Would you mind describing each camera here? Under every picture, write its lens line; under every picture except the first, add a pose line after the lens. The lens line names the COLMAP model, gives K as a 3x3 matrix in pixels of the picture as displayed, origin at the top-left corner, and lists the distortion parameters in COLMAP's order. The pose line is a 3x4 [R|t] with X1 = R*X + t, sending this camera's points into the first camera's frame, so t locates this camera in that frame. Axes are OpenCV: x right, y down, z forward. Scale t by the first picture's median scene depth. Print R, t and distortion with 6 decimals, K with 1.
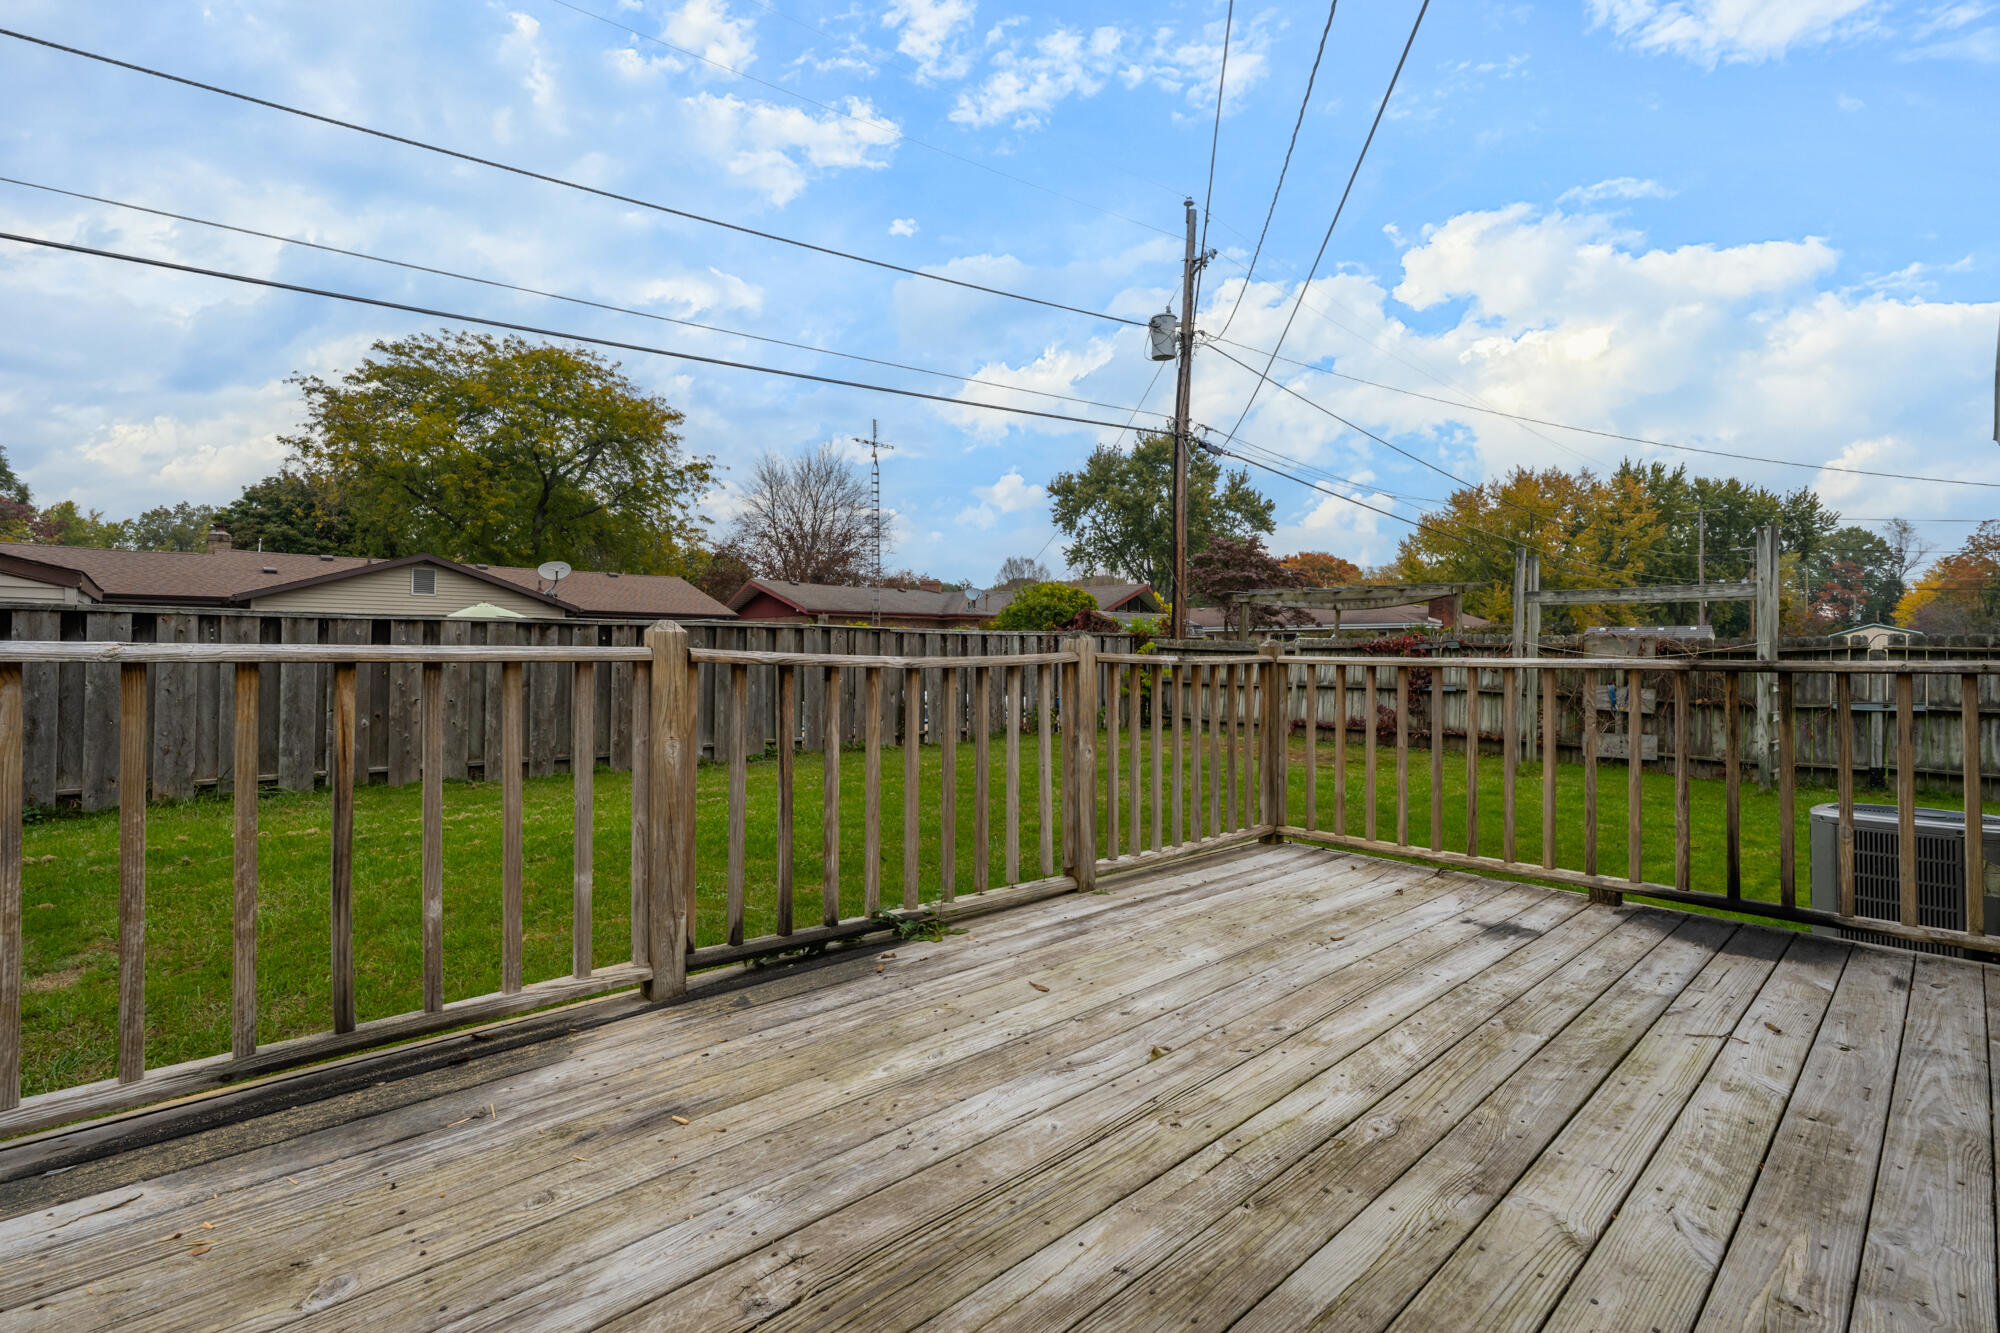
lens RADIAL K [[897.3, 0, 989.9], [0, 897.3, 644.7], [0, 0, 1]] dist [-0.004490, 0.002075]
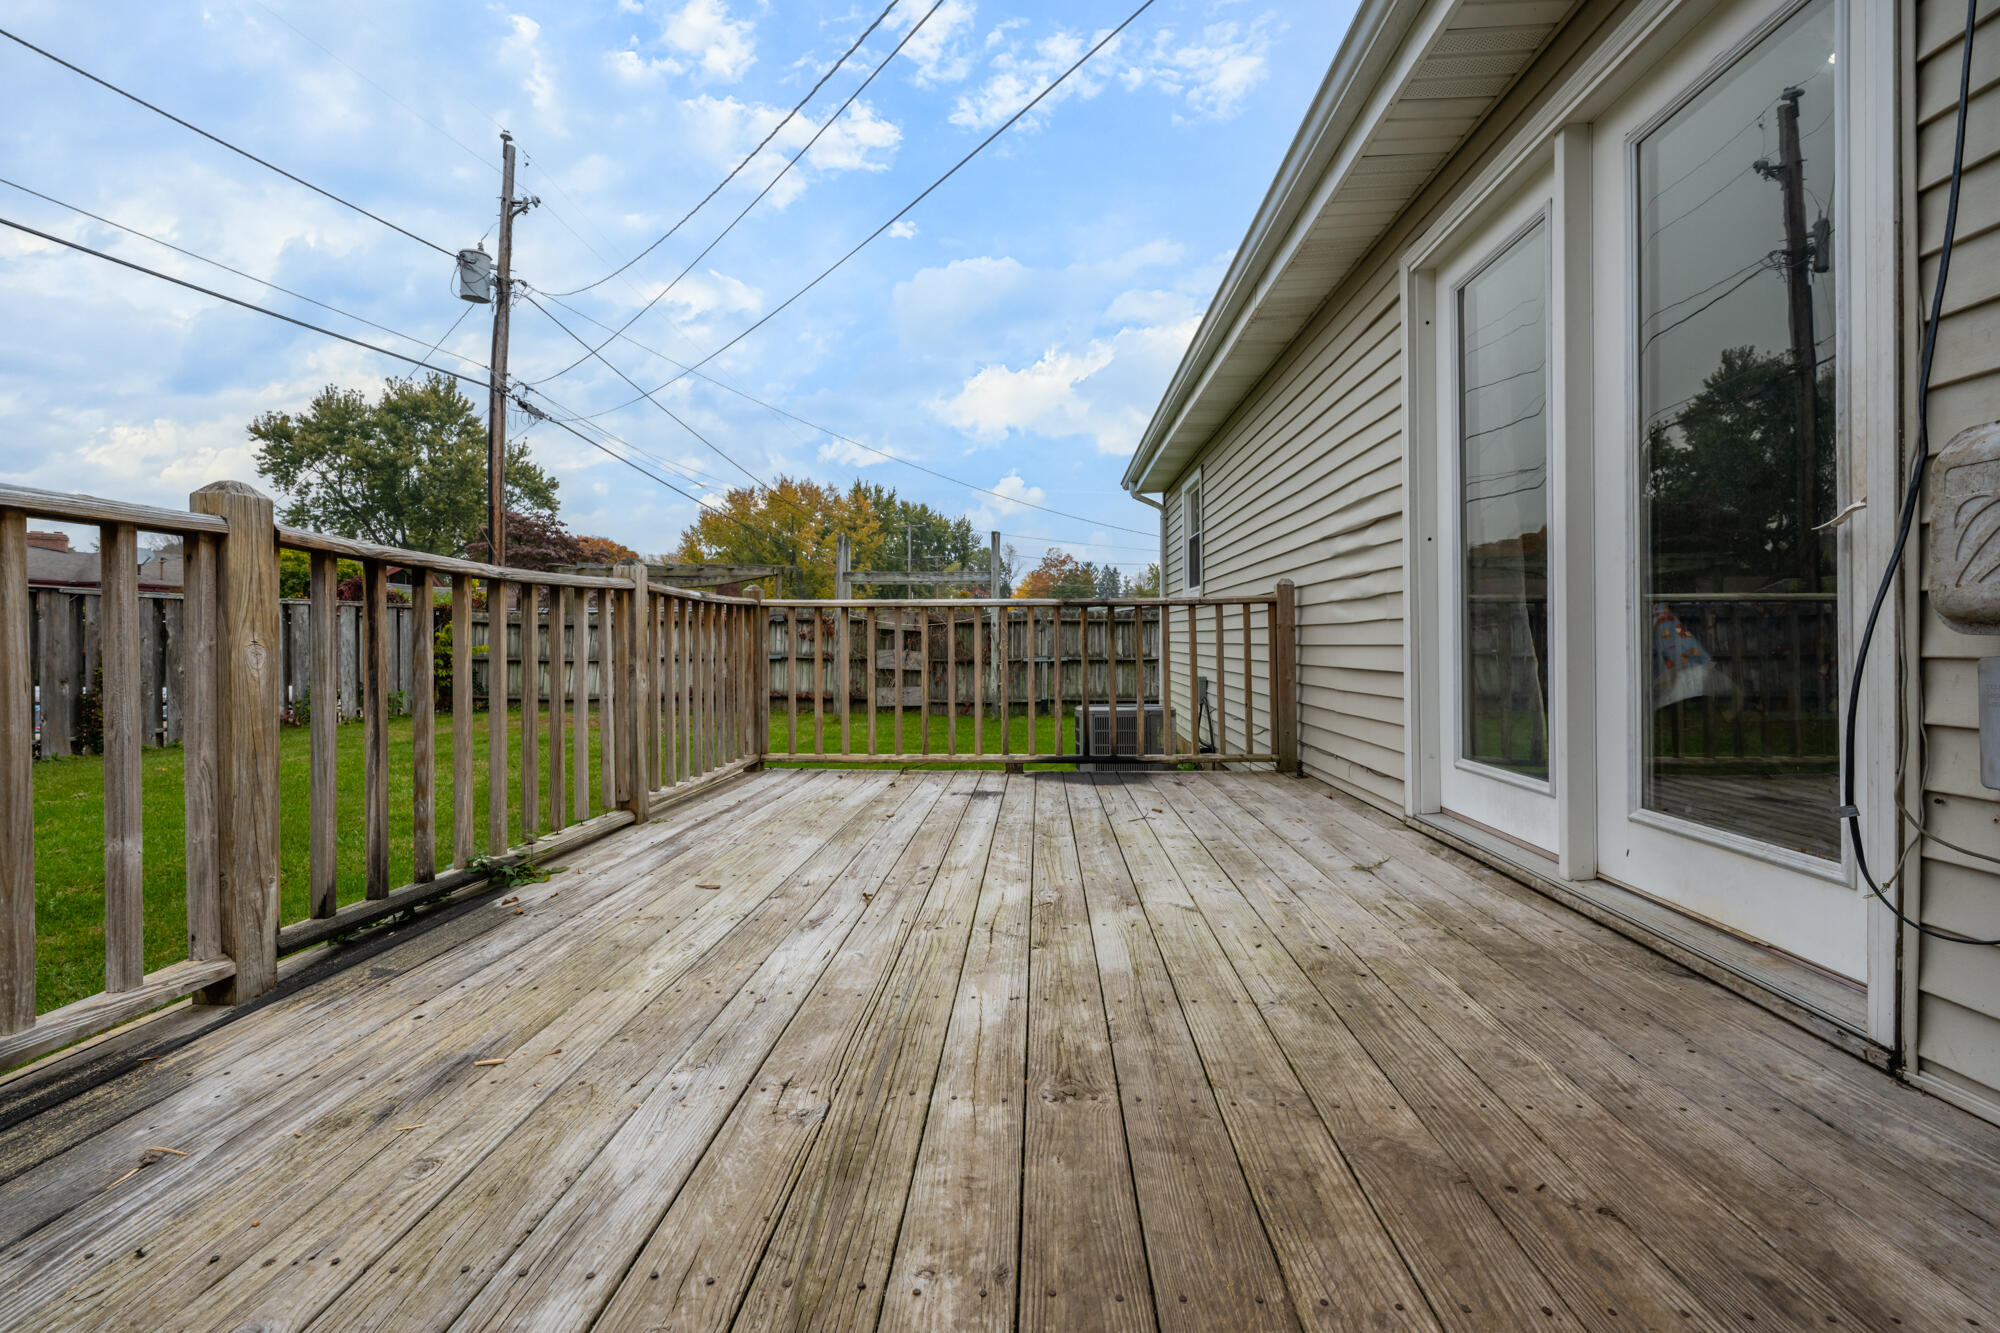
lens RADIAL K [[880.2, 0, 990.1], [0, 880.2, 637.5], [0, 0, 1]] dist [0.000471, -0.001478]
pose [[0.714590, -0.006066, 0.699517, -0.039246], [0.001227, 0.999972, 0.007418, 0.008783], [-0.699542, -0.004442, 0.714578, 0.006279]]
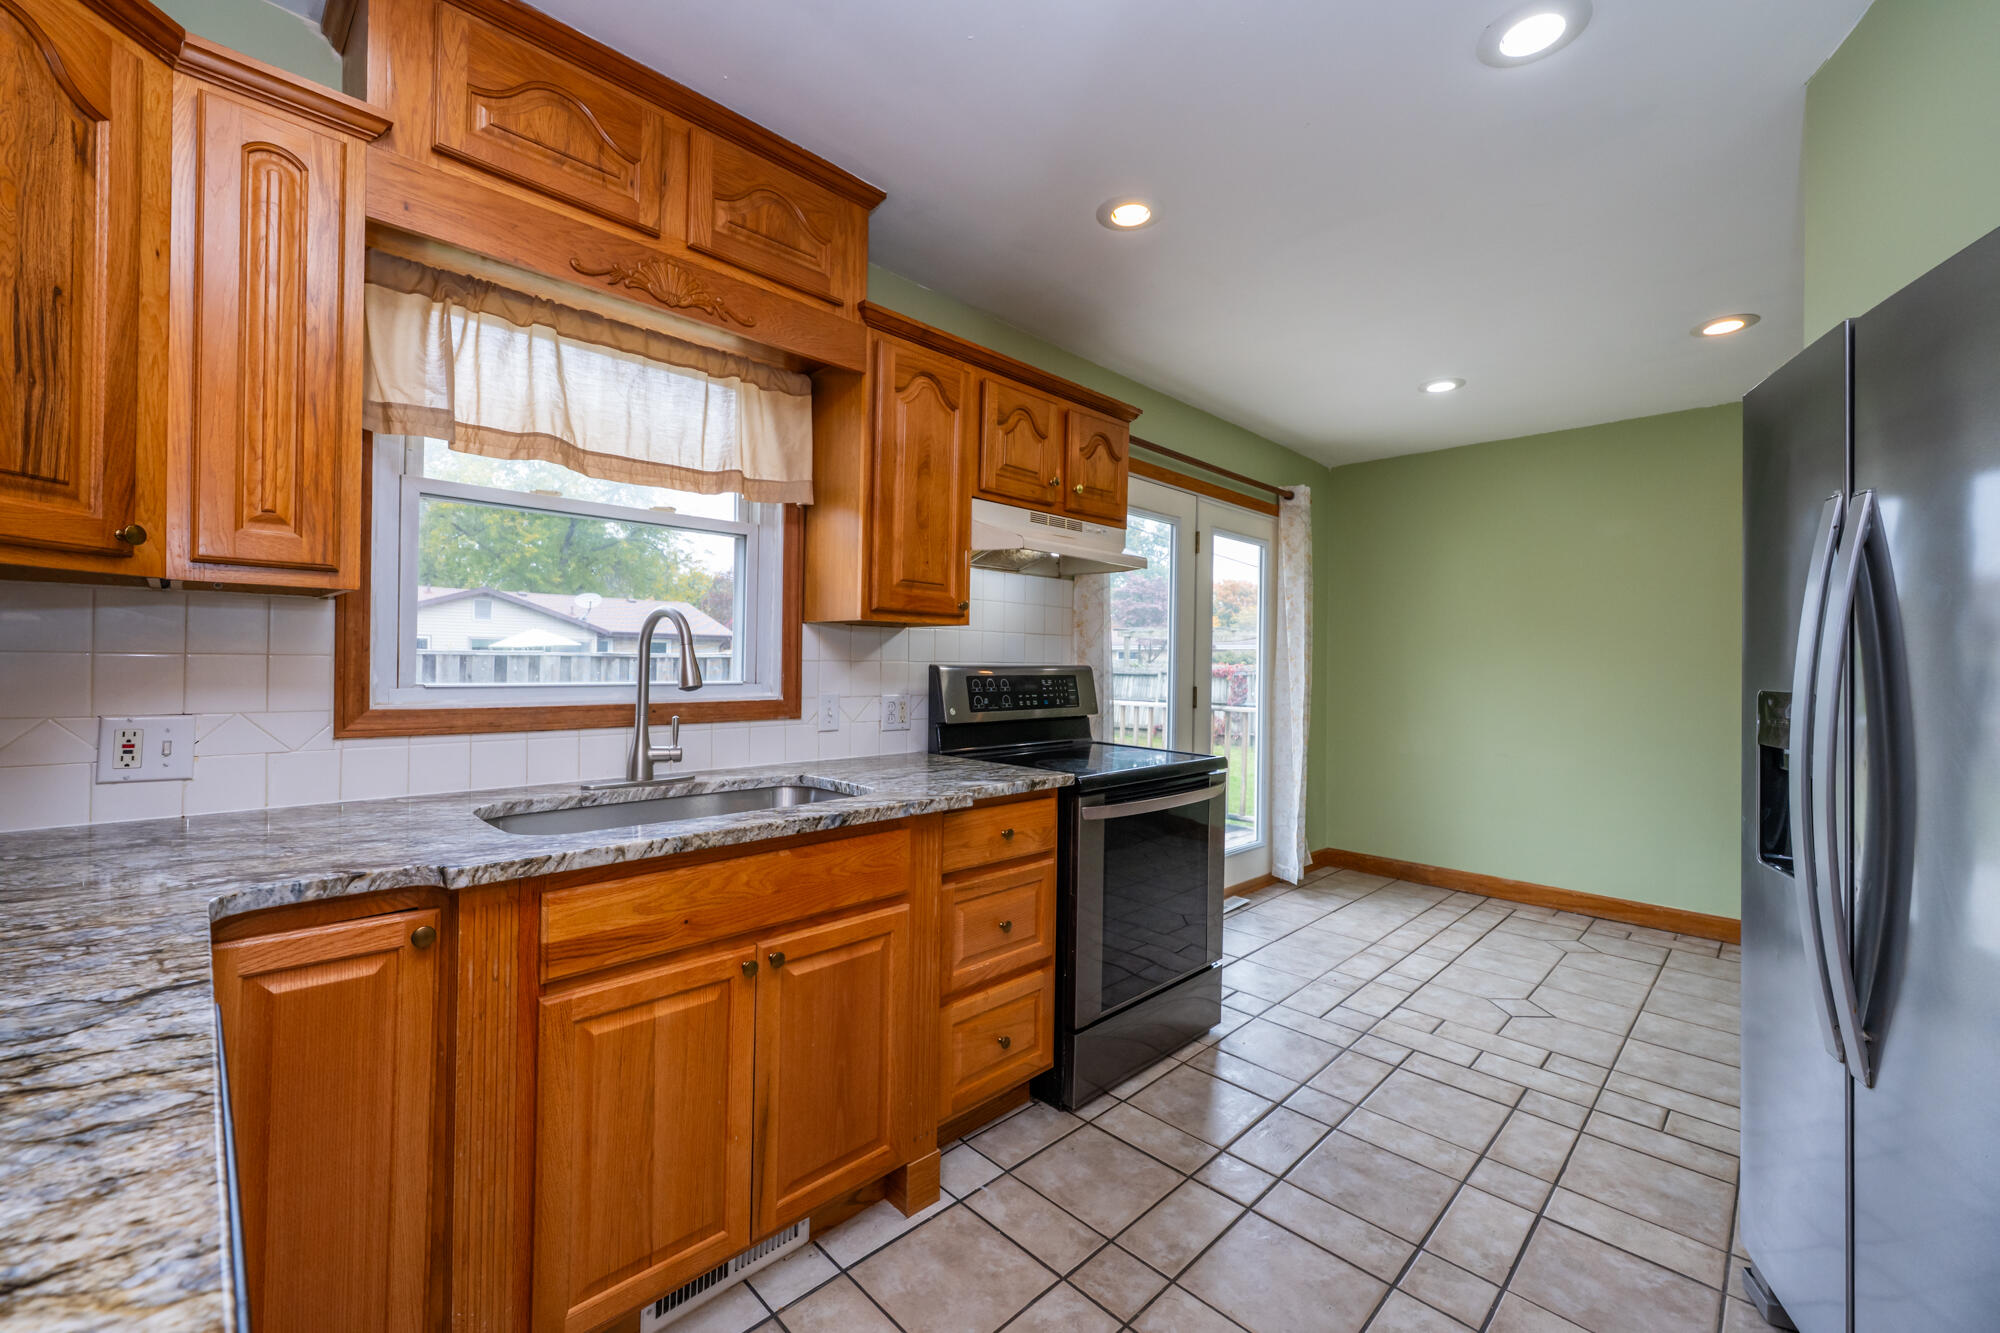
lens RADIAL K [[805.9, 0, 1005.0], [0, 805.9, 658.7], [0, 0, 1]] dist [-0.003747, 0.000526]
pose [[0.998459, 0.006350, 0.055134, 0.020101], [-0.006618, 0.999967, 0.004687, -0.012247], [-0.055103, -0.005045, 0.998468, -0.119506]]
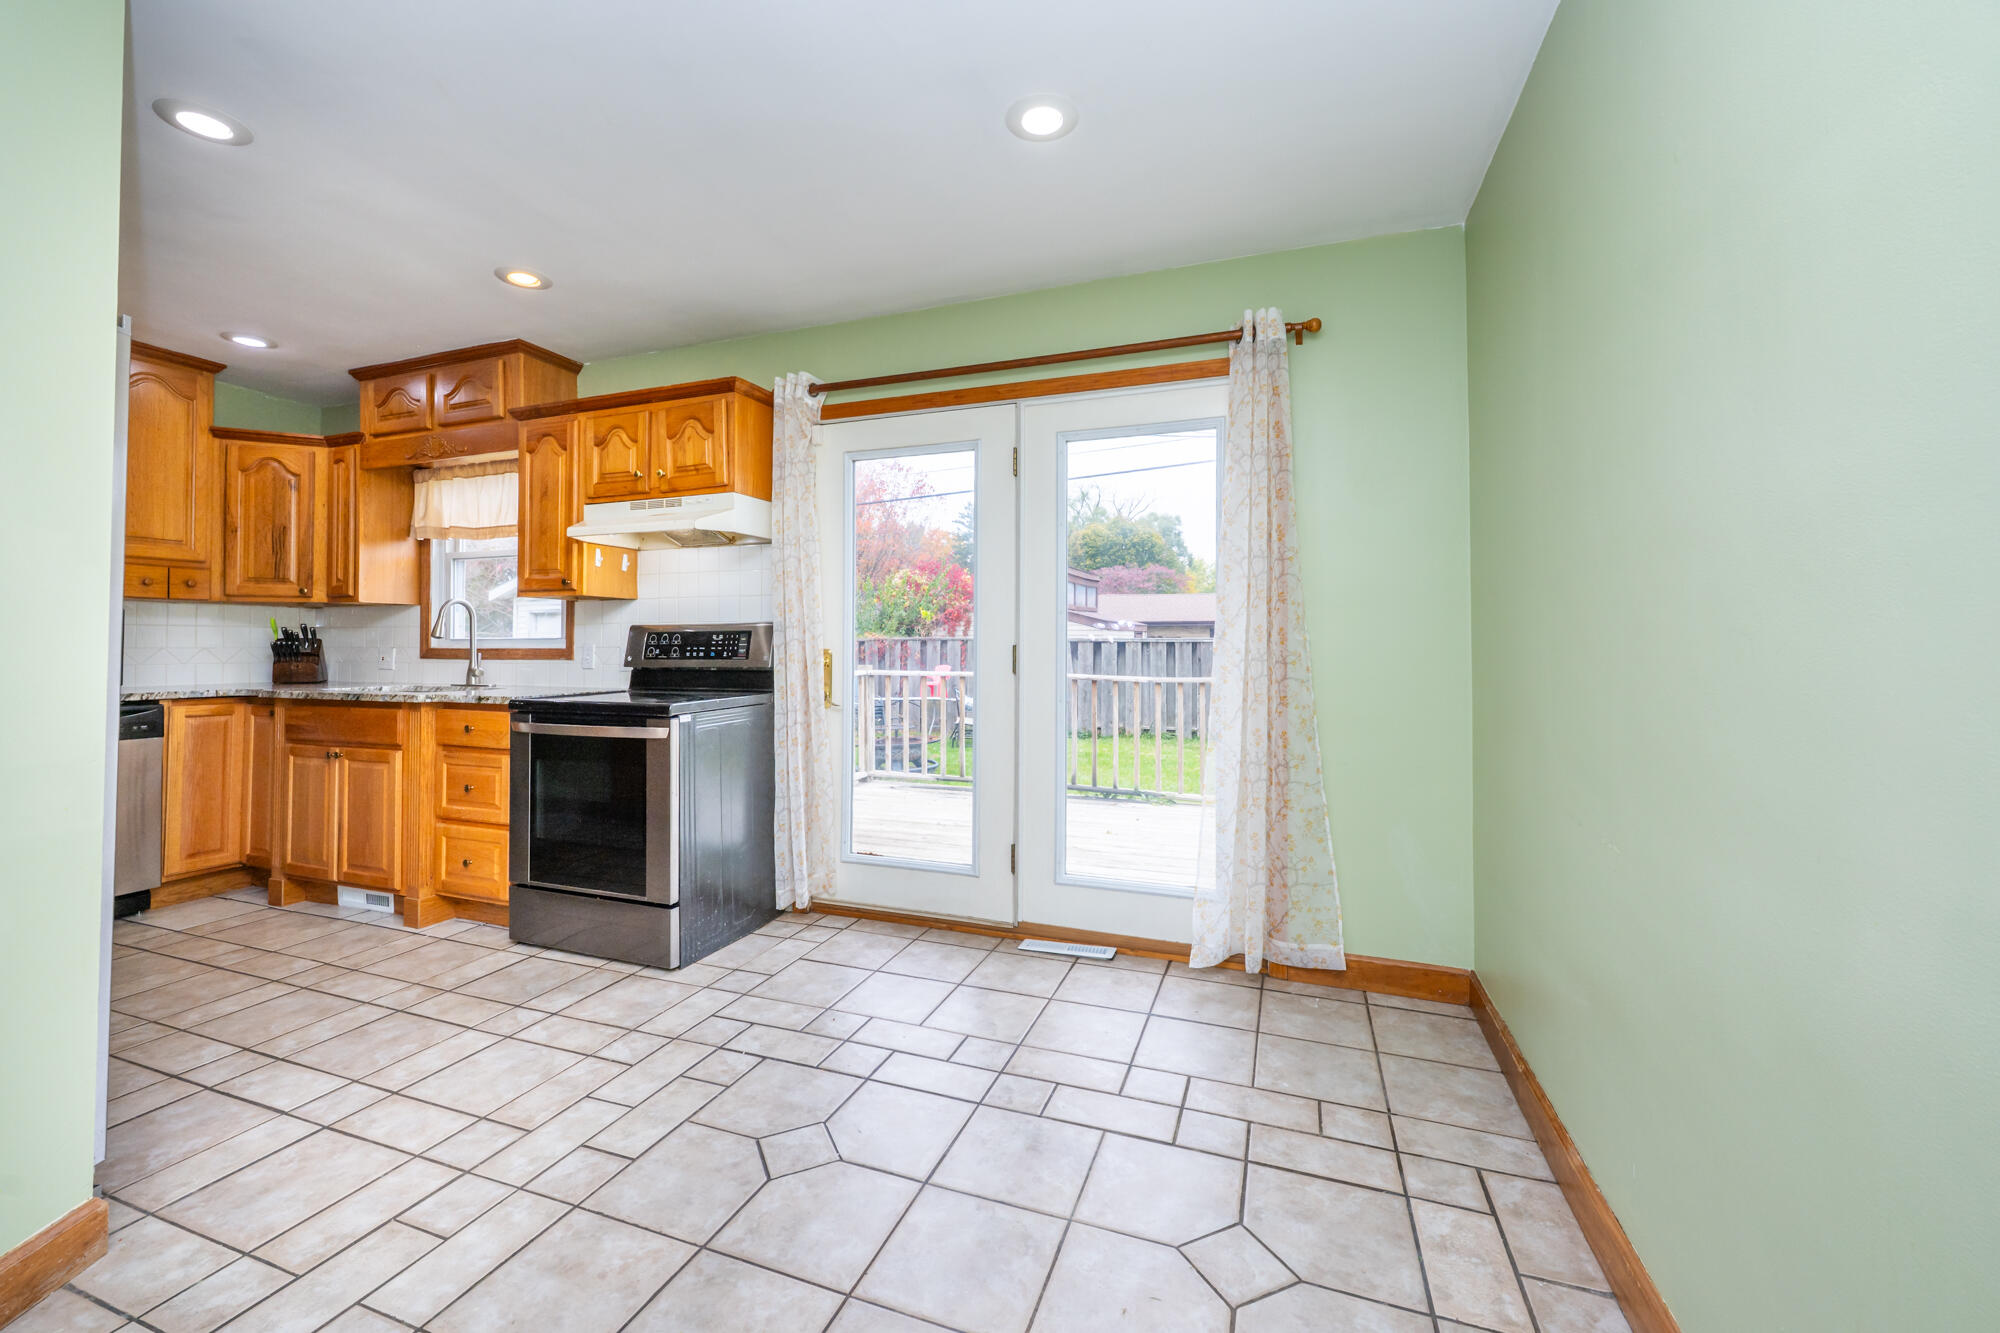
lens RADIAL K [[805.9, 0, 994.3], [0, 805.9, 634.3], [0, 0, 1]] dist [-0.003747, 0.000526]
pose [[0.461087, -0.023137, -0.887053, 0.169755], [0.011343, 0.999732, -0.020179, -0.005724], [0.887283, -0.000758, 0.461225, -0.027016]]
